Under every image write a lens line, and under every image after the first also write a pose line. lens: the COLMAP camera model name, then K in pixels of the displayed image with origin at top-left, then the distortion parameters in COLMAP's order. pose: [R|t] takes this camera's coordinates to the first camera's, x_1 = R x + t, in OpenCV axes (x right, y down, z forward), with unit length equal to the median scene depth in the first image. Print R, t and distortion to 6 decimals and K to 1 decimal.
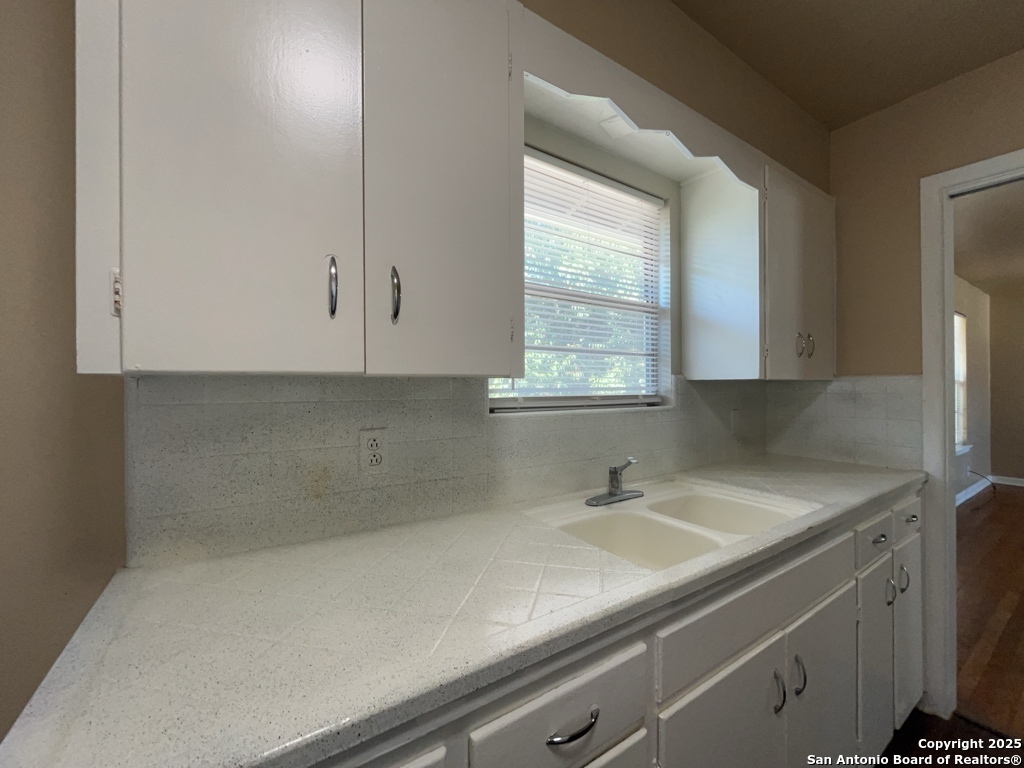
lens RADIAL K [[413.8, 0, 513.1], [0, 413.8, 383.4], [0, 0, 1]] dist [-0.004828, 0.001203]
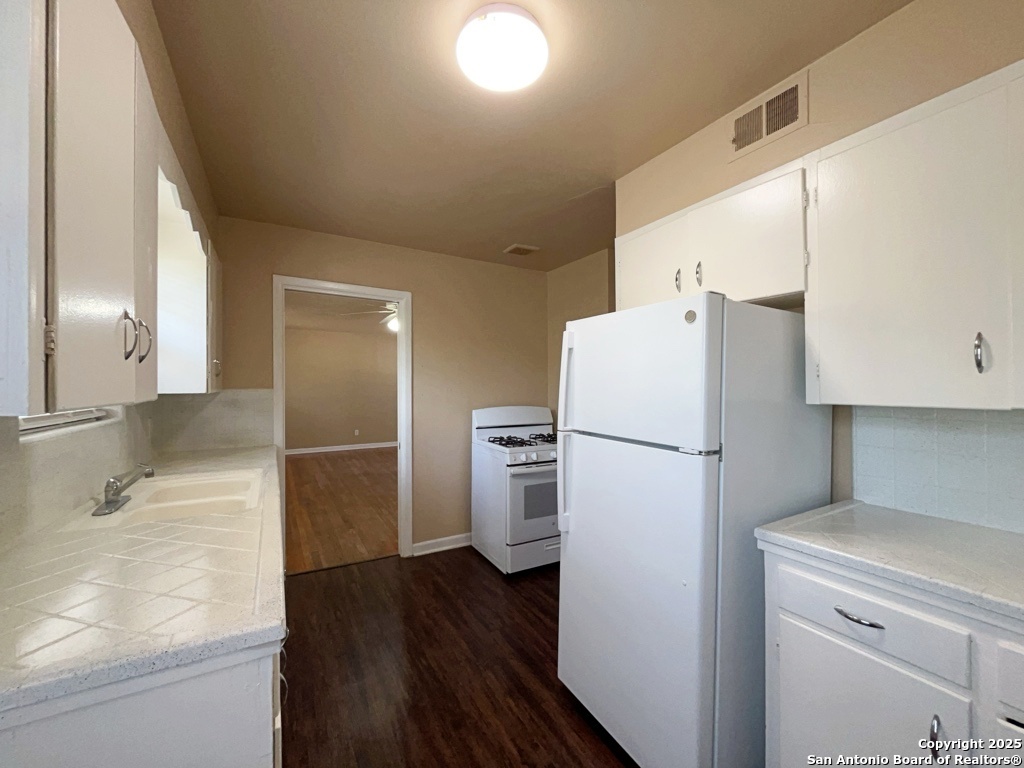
lens RADIAL K [[413.8, 0, 511.0], [0, 413.8, 384.1], [0, 0, 1]] dist [-0.004828, 0.001203]
pose [[0.064943, 0.002785, 0.997885, -0.622286], [-0.000078, 0.999996, -0.002786, -0.031839], [-0.997889, 0.000103, 0.064943, -0.095814]]
